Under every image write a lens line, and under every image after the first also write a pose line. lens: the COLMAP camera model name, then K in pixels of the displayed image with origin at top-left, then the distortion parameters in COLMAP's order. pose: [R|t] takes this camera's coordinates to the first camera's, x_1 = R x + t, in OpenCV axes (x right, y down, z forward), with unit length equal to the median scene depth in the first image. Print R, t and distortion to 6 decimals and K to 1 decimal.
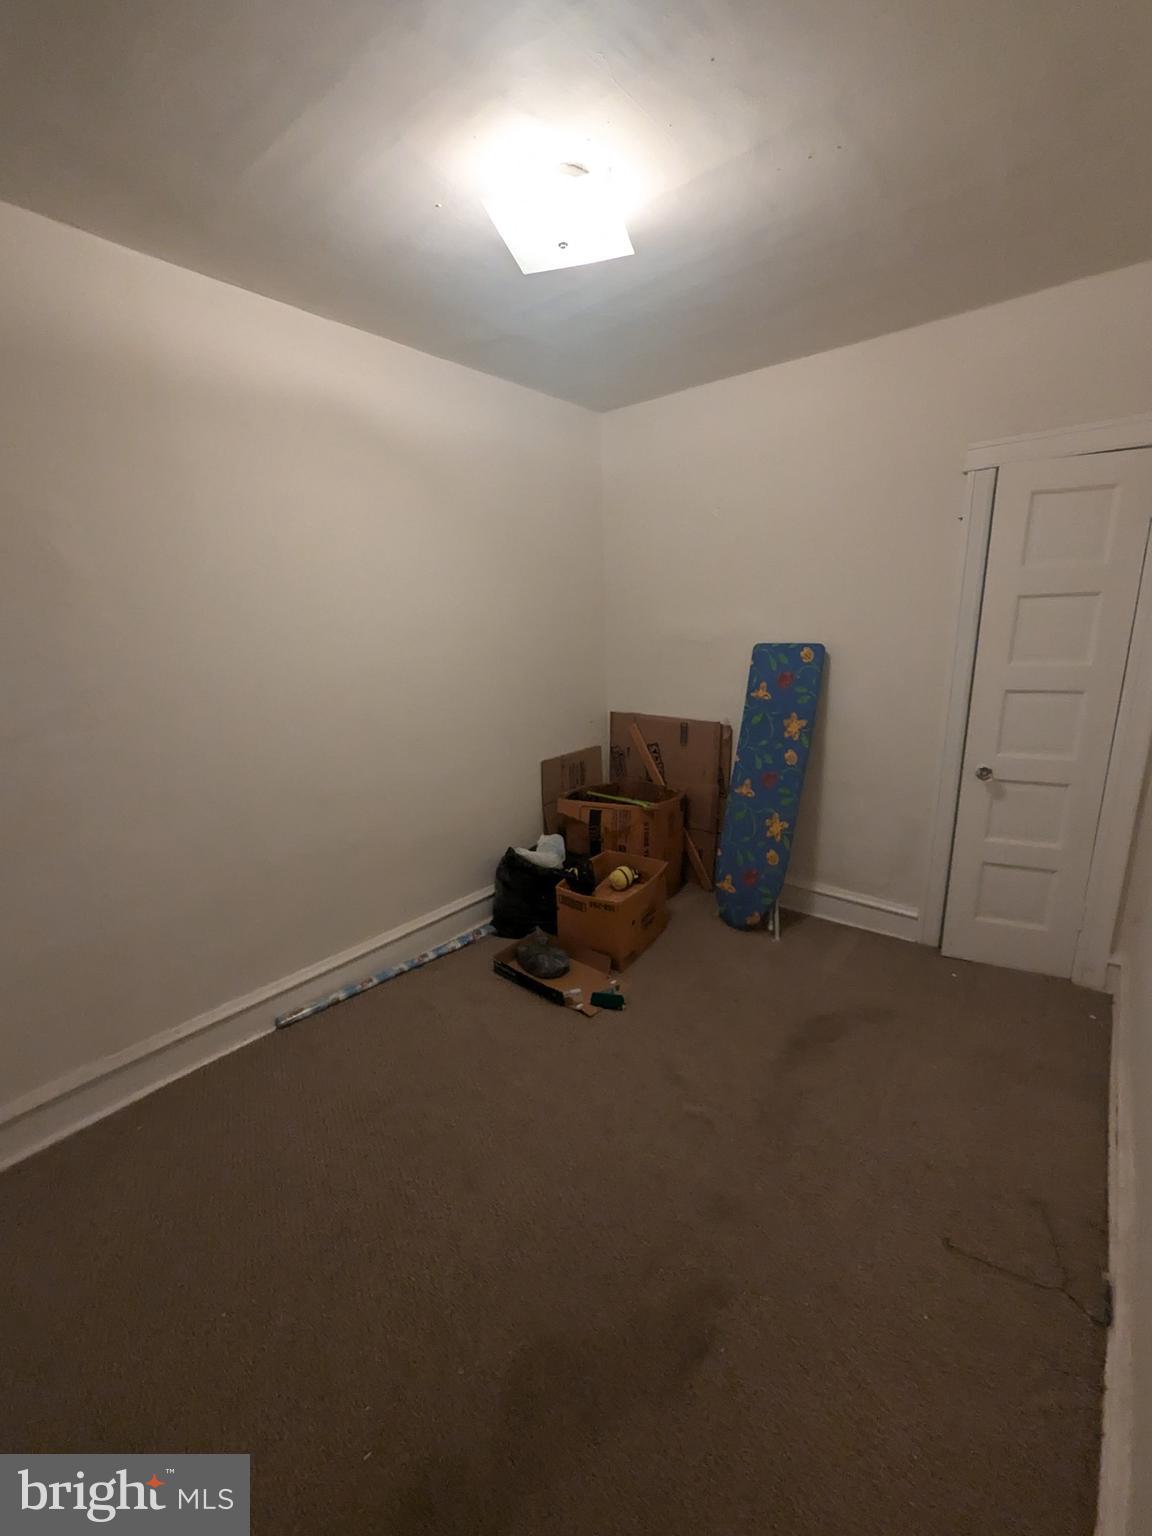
lens RADIAL K [[631.2, 0, 572.4], [0, 631.2, 764.4], [0, 0, 1]] dist [0.001758, 0.000908]
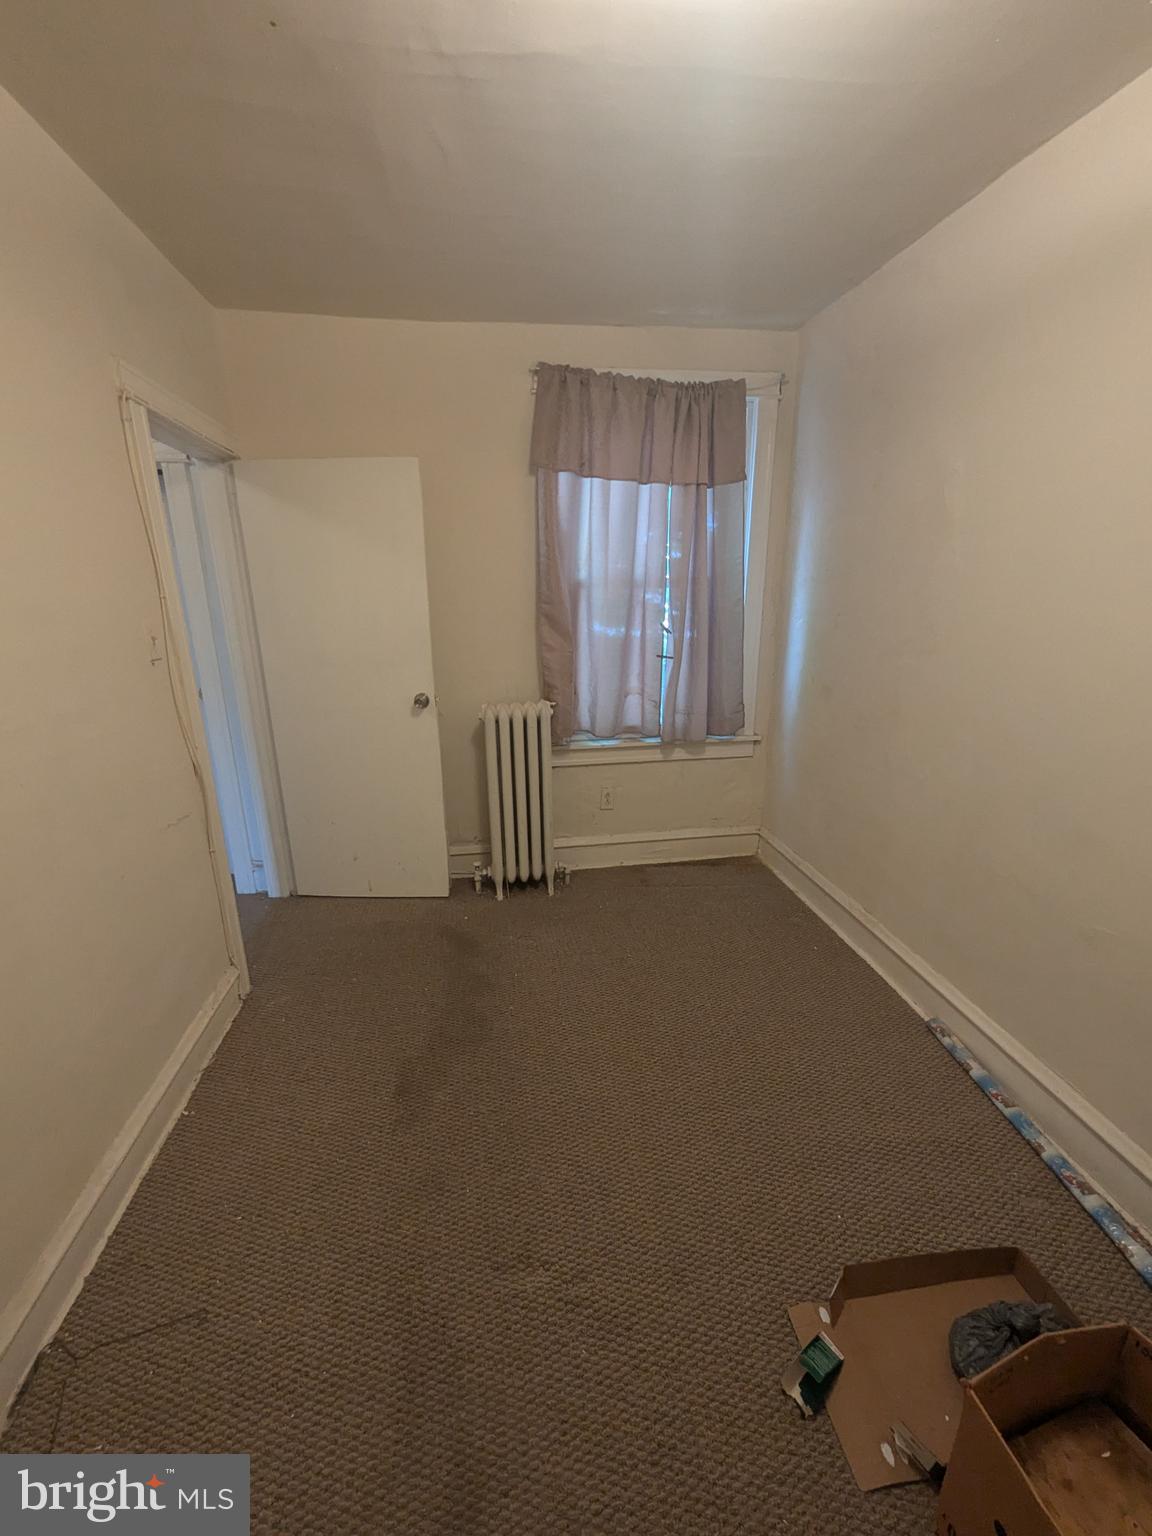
lens RADIAL K [[631.2, 0, 571.6], [0, 631.2, 771.7], [0, 0, 1]] dist [0.001758, 0.000908]
pose [[-0.672167, 0.243424, -0.699240, 0.409425], [-0.140002, 0.885584, 0.442877, -0.224977], [0.727042, 0.395582, -0.561181, 0.954272]]
